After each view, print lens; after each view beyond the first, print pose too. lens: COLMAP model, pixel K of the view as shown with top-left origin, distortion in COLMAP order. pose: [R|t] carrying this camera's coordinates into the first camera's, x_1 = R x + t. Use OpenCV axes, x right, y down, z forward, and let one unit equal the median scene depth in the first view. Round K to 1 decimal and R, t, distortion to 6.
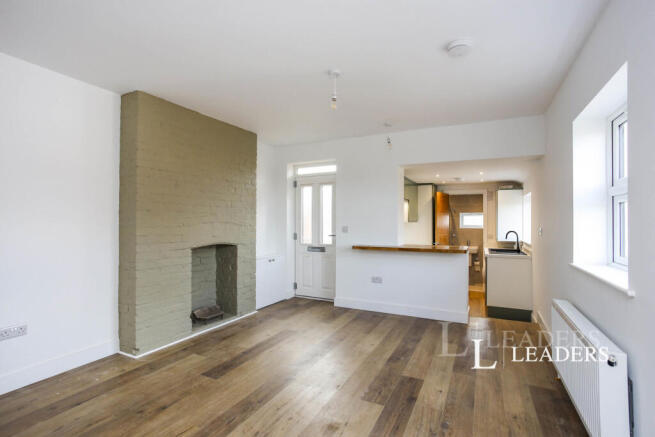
lens RADIAL K [[317.6, 0, 327.5], [0, 317.6, 218.5], [0, 0, 1]] dist [-0.001181, 0.000497]
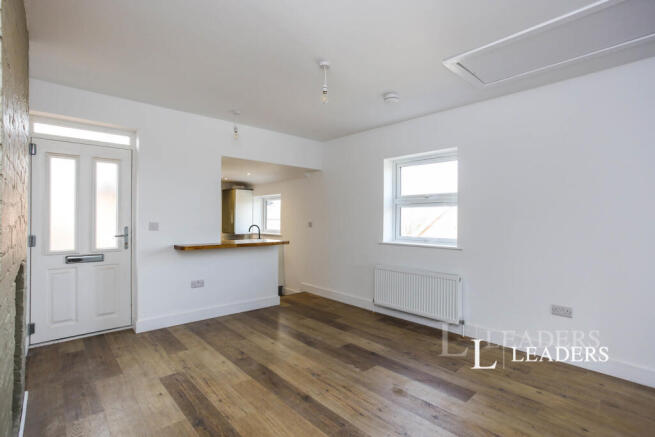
lens RADIAL K [[317.6, 0, 327.5], [0, 317.6, 218.5], [0, 0, 1]] dist [-0.001181, 0.000497]
pose [[0.367258, 0.002075, 0.930117, -0.433452], [-0.014231, 0.999893, 0.003388, 0.006334], [-0.930010, -0.014481, 0.367248, 0.302635]]
